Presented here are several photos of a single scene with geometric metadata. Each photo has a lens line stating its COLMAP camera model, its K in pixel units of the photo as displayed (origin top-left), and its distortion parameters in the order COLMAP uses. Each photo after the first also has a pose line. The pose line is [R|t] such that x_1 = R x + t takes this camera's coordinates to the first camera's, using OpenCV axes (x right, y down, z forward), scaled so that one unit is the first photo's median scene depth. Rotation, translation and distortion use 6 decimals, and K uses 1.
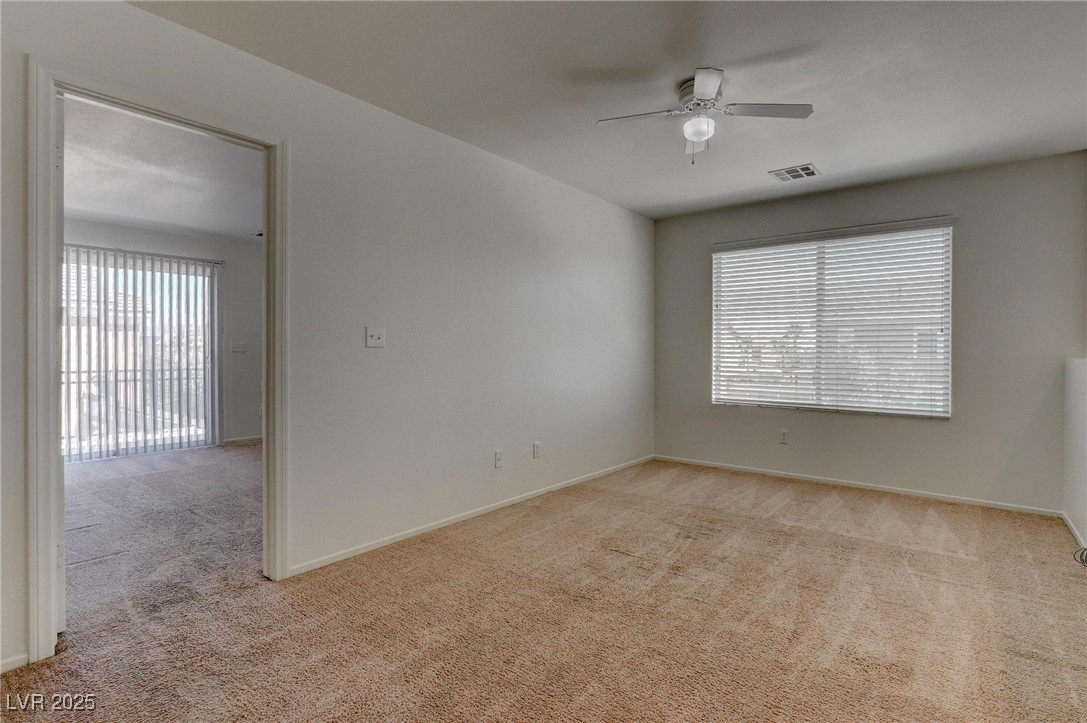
lens RADIAL K [[535.4, 0, 555.3], [0, 535.4, 356.2], [0, 0, 1]] dist [-0.015492, 0.000618]
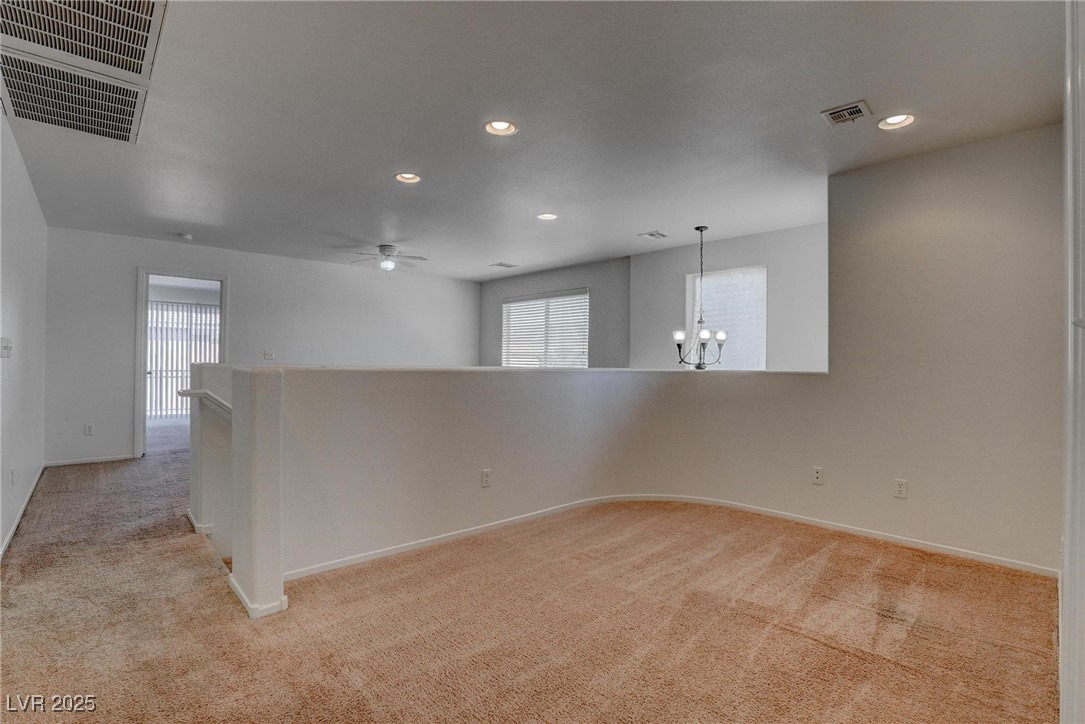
lens RADIAL K [[534.4, 0, 554.3], [0, 534.4, 356.7], [0, 0, 1]] dist [-0.015492, 0.000618]
pose [[0.984100, 0.013604, -0.177096, 1.006515], [-0.017697, 0.999611, -0.021552, 0.009154], [0.176734, 0.024343, 0.983958, -0.834671]]
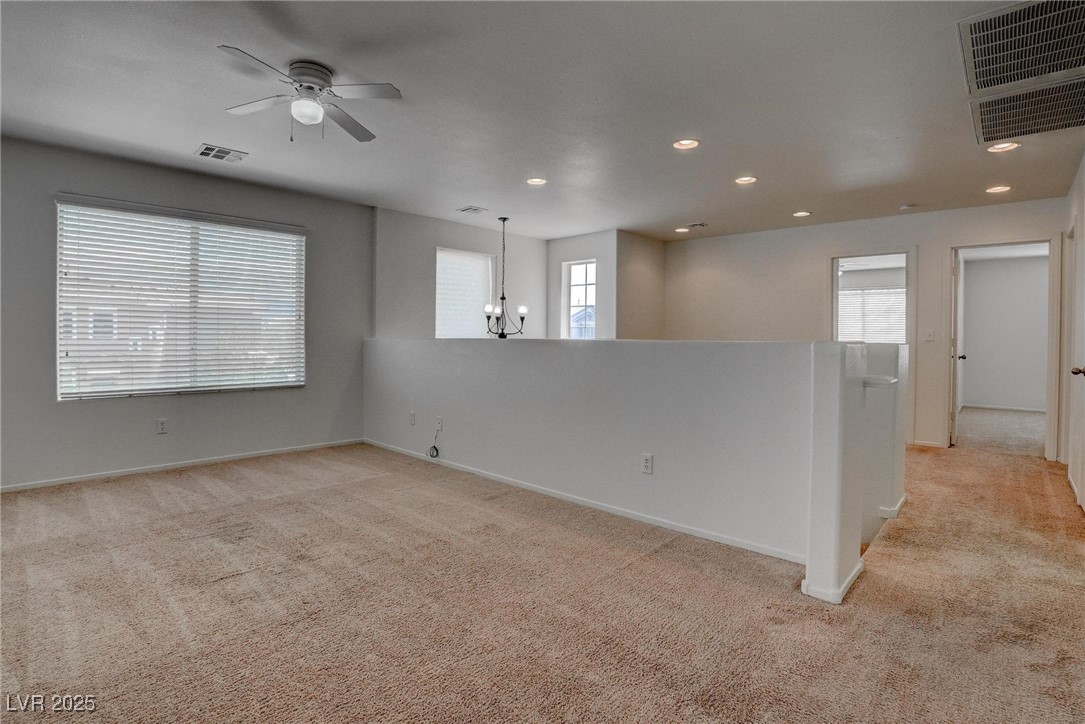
lens RADIAL K [[522.0, 0, 538.2], [0, 522.0, 338.9], [0, 0, 1]] dist [-0.072075, 0.018347]
pose [[0.081494, -0.008107, 0.996641, -0.463737], [0.002176, 0.999966, 0.007956, -0.004746], [-0.996671, 0.001521, 0.081509, 0.348892]]
